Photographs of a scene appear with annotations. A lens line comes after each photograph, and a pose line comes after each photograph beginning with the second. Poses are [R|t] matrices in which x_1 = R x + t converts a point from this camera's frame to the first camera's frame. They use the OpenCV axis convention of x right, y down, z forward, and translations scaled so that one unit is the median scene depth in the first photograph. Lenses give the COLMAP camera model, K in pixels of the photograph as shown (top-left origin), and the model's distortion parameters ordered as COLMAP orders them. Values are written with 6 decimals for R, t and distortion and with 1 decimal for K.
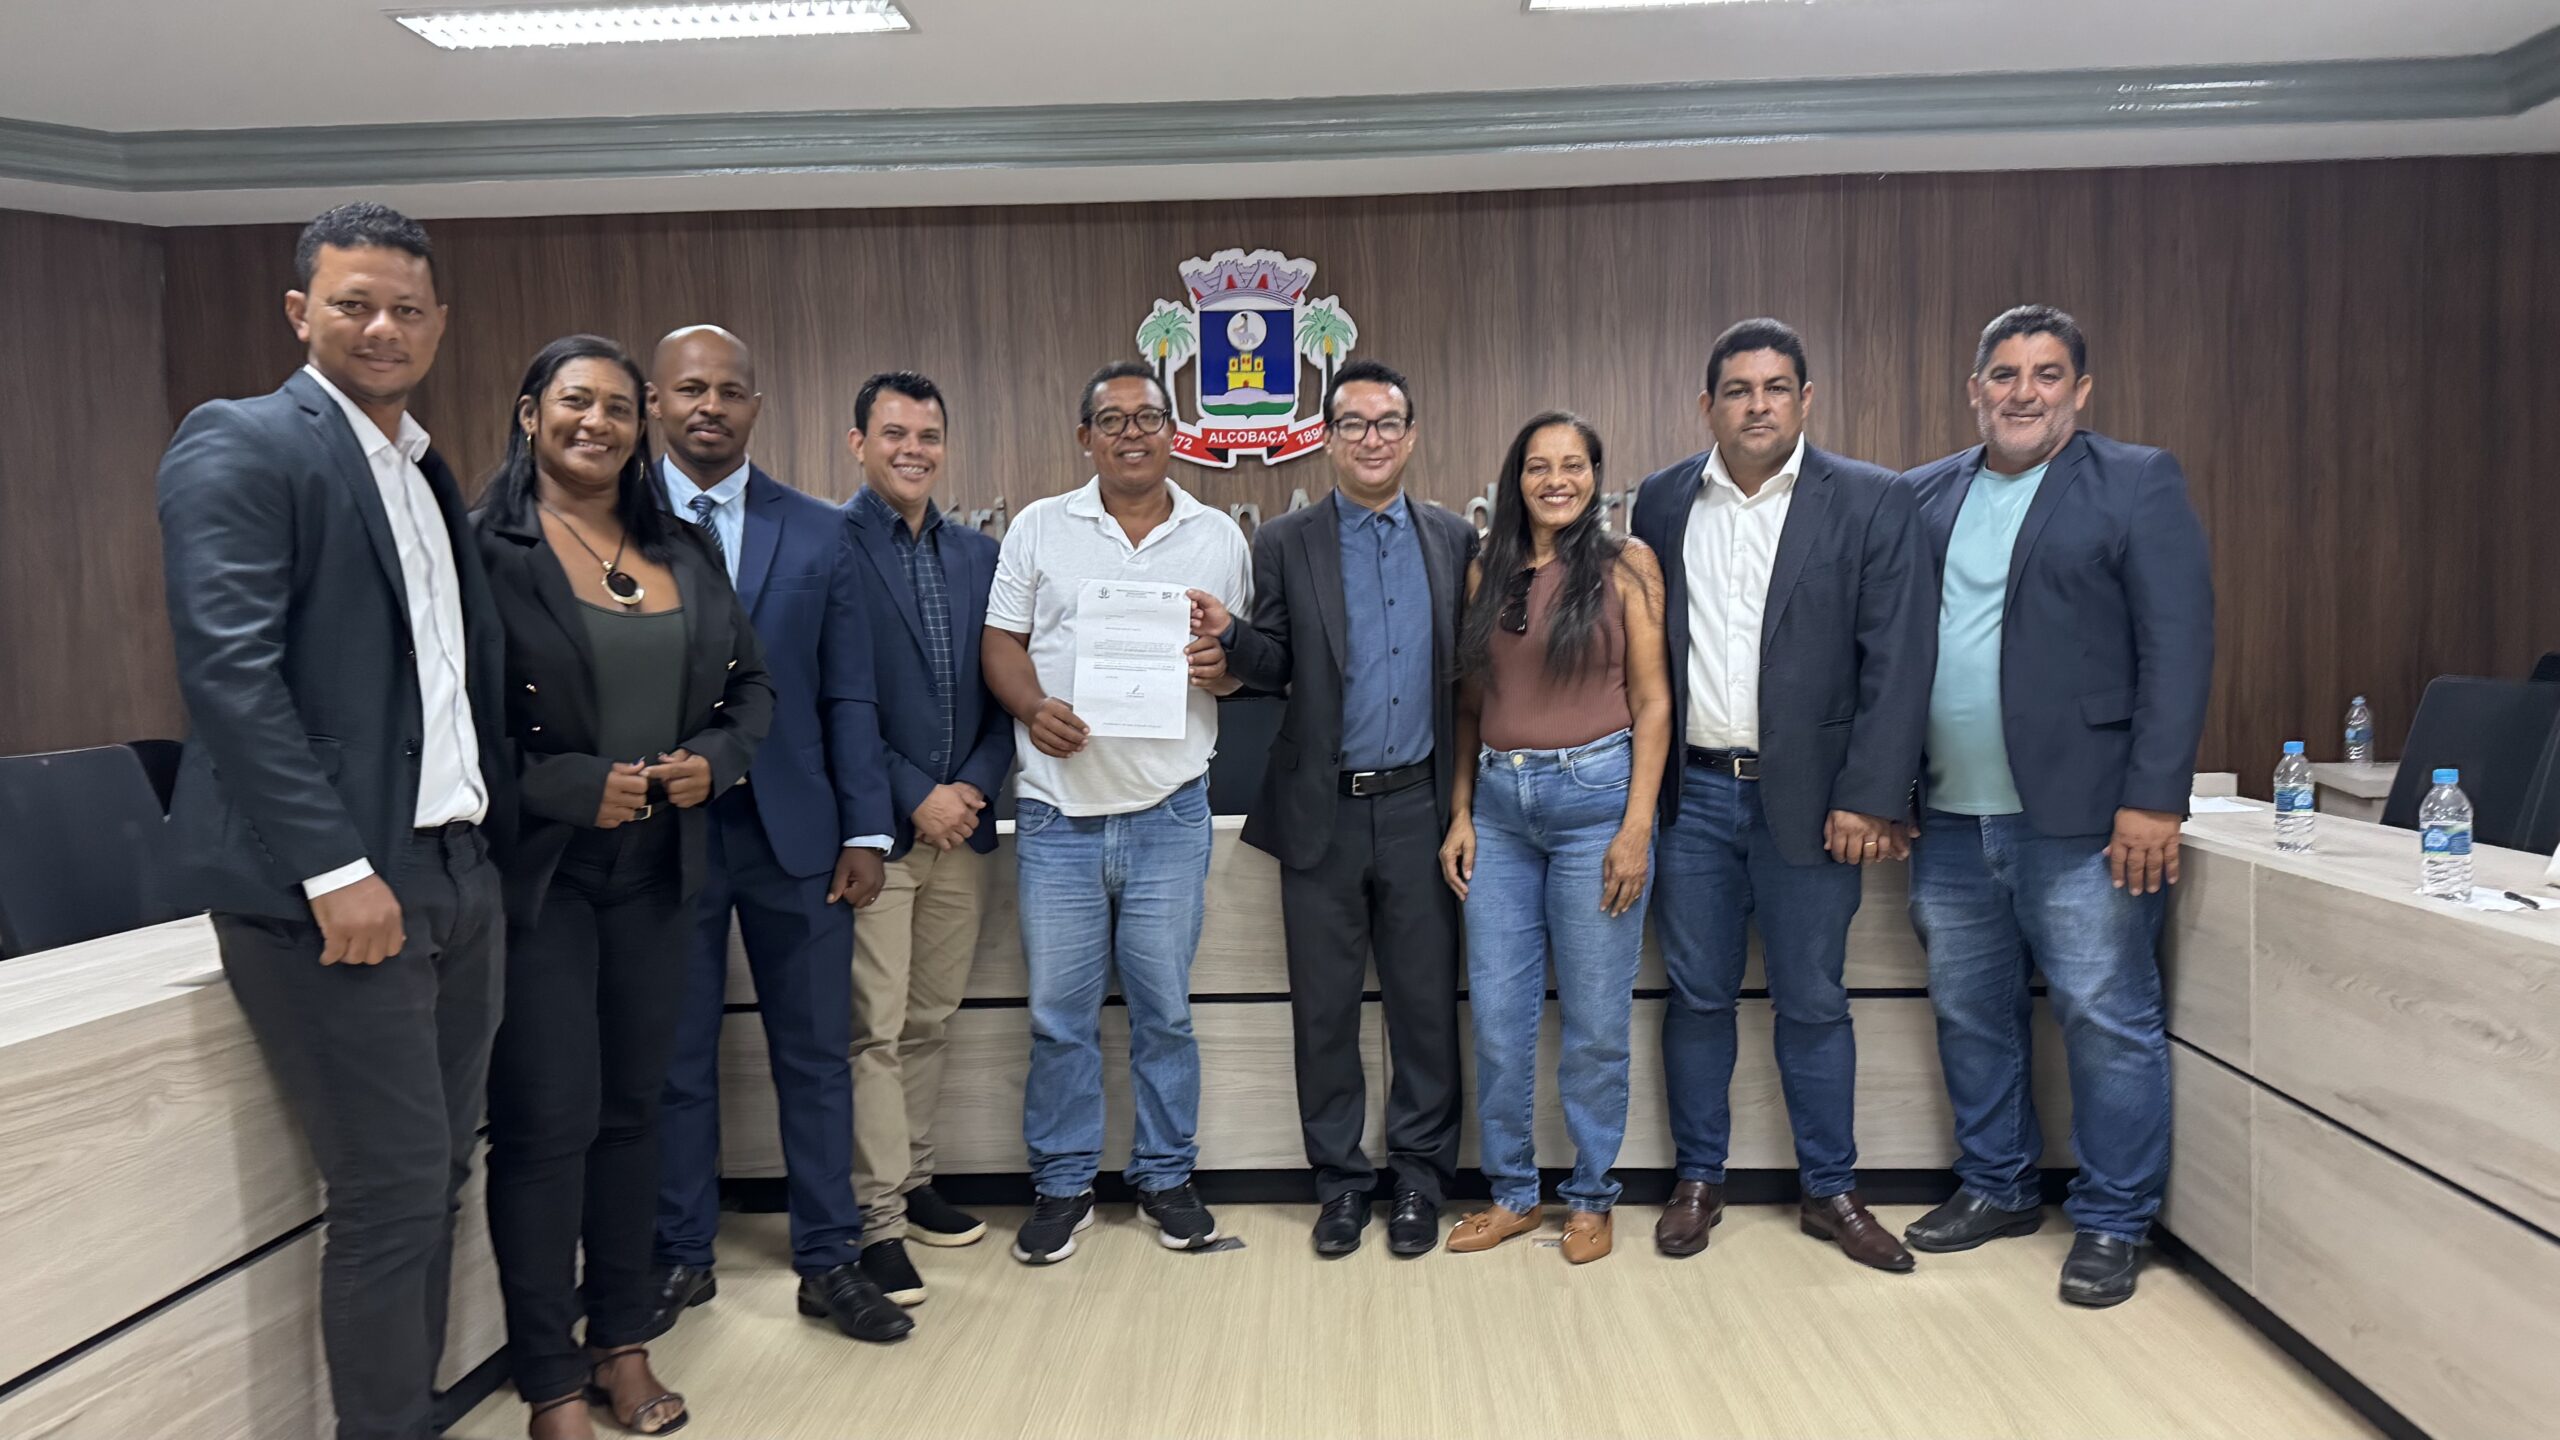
lens RADIAL K [[1803.6, 0, 1286.1], [0, 1803.6, 737.1], [0, 0, 1]] dist [0.087948, -0.047662]
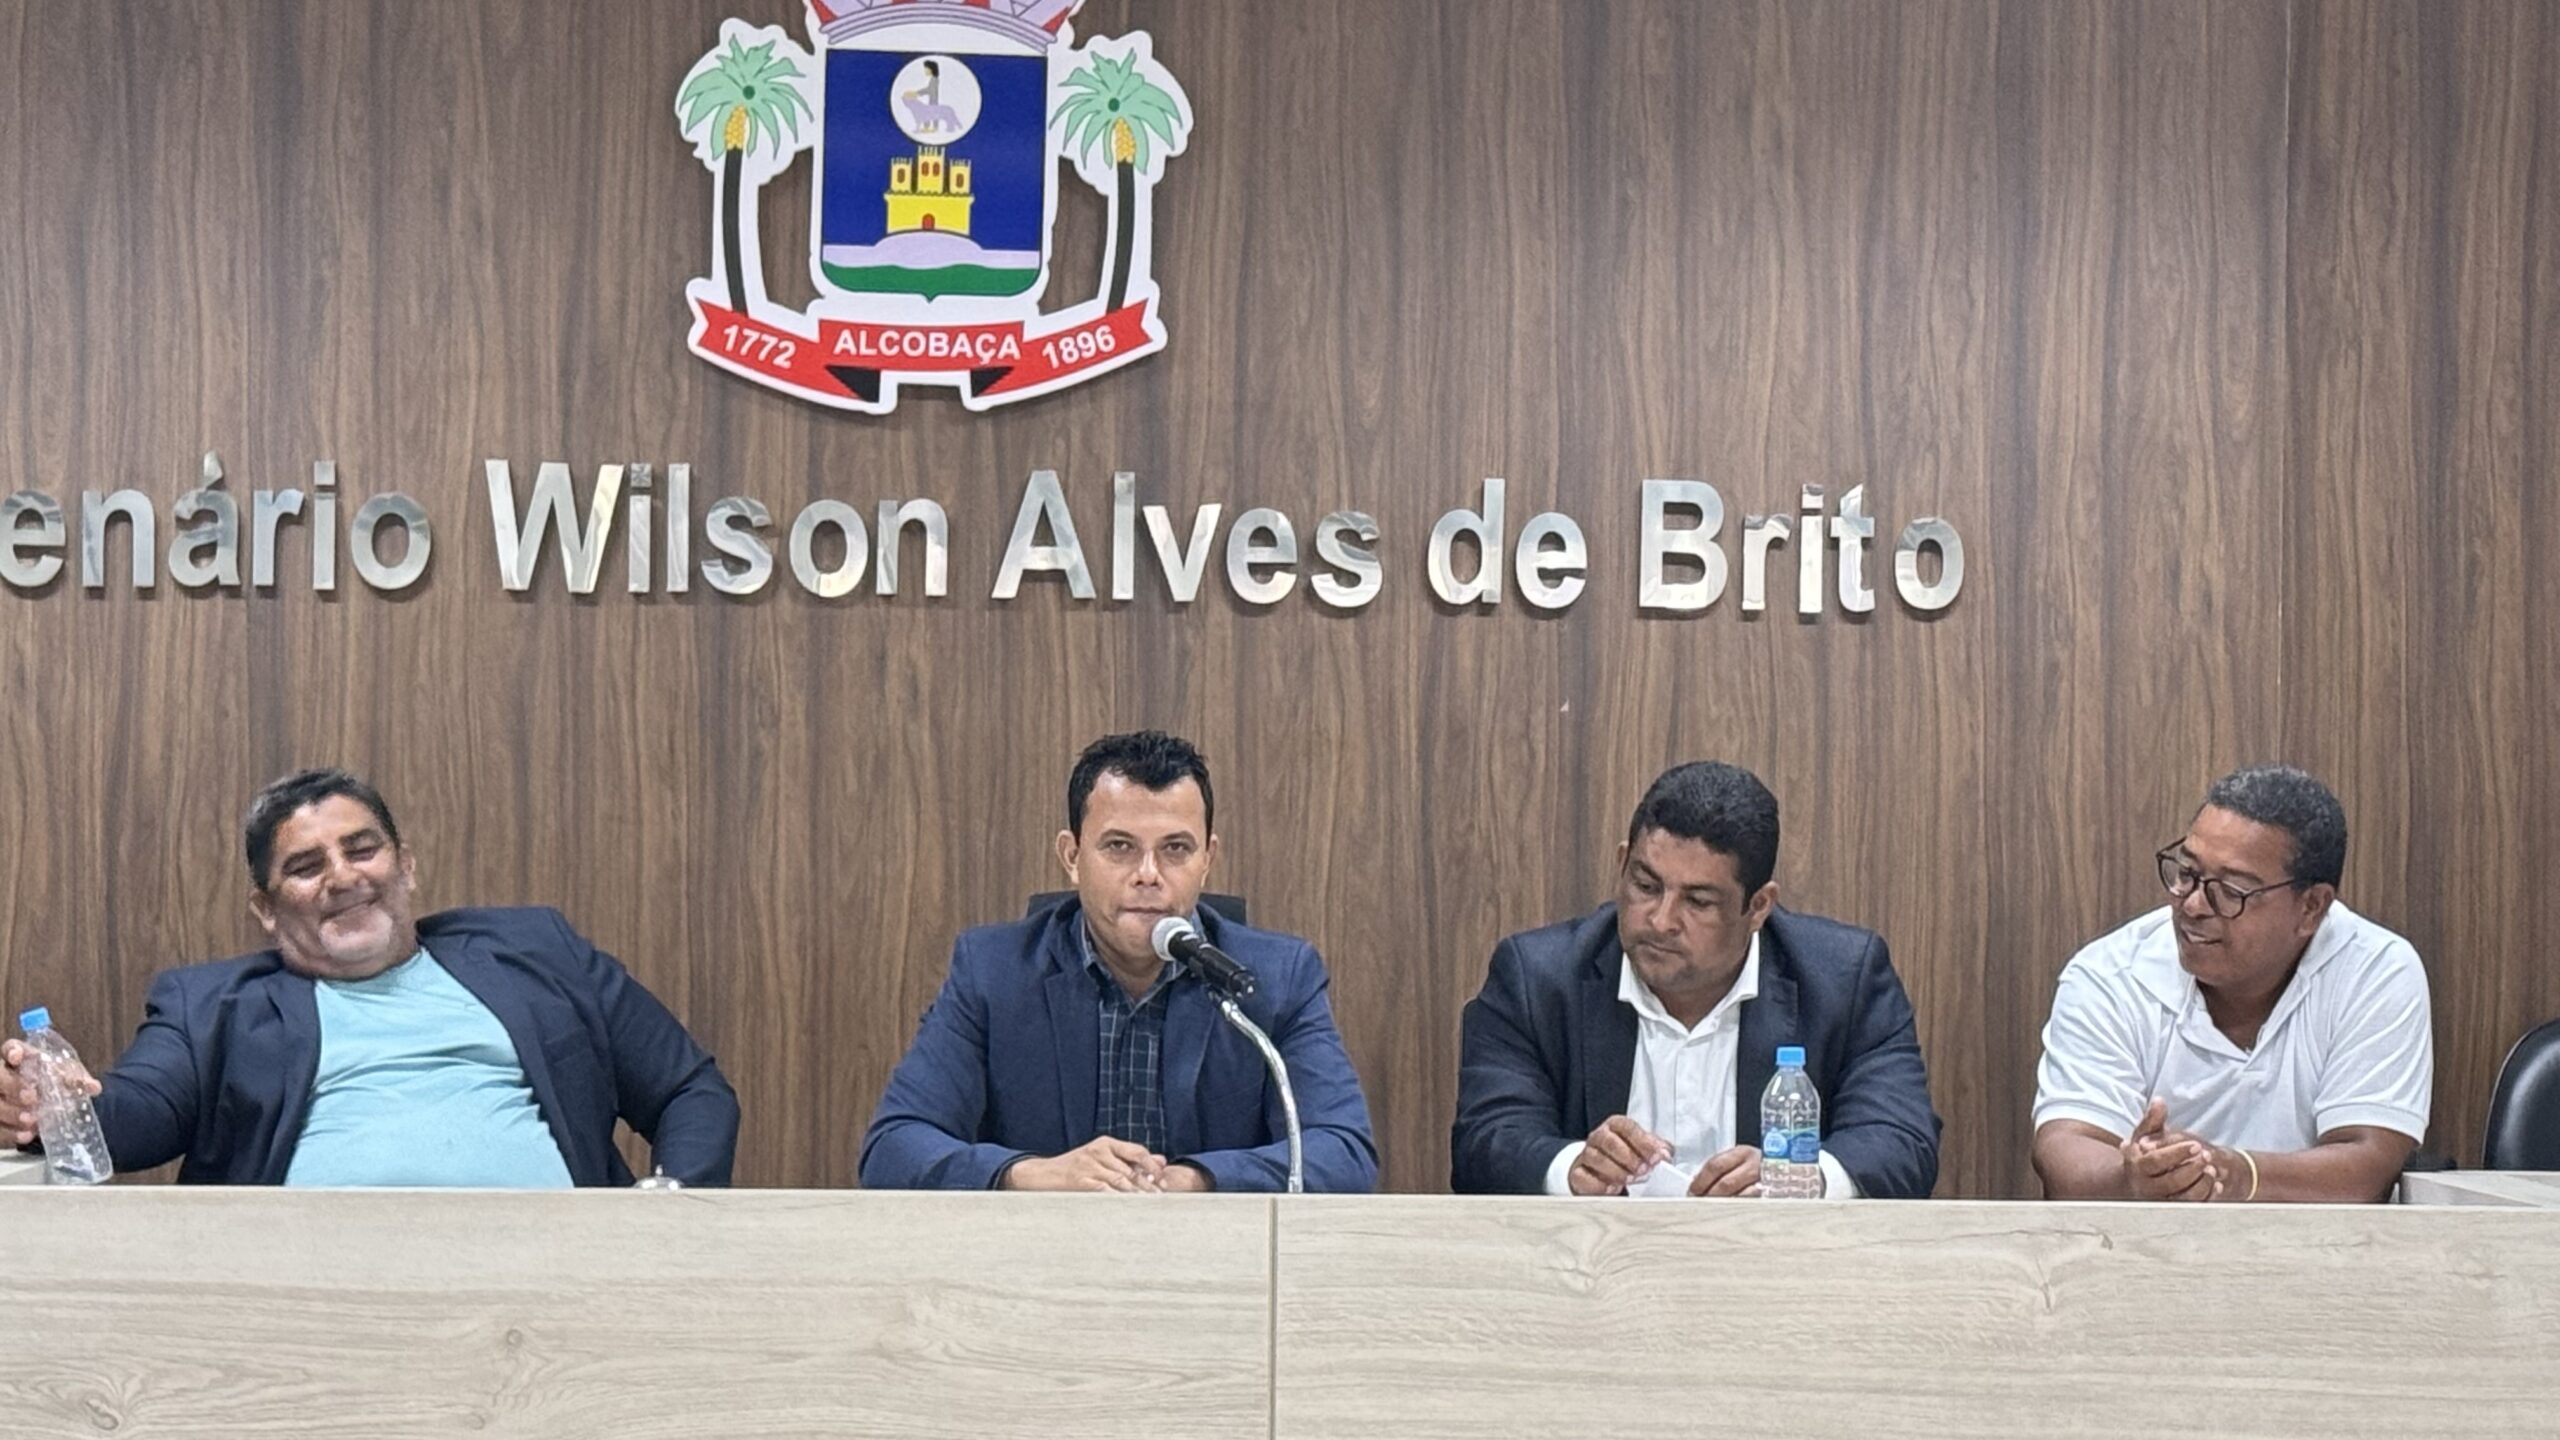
lens RADIAL K [[6572.5, 0, 1335.0], [0, 6572.5, 640.7], [0, 0, 1]] dist [0.113660, 0.000000]
pose [[0.994025, 0.039477, 0.101759, -0.080842], [-0.030356, 0.995508, -0.089675, 0.039142], [-0.104842, 0.086051, 0.990759, -0.537346]]
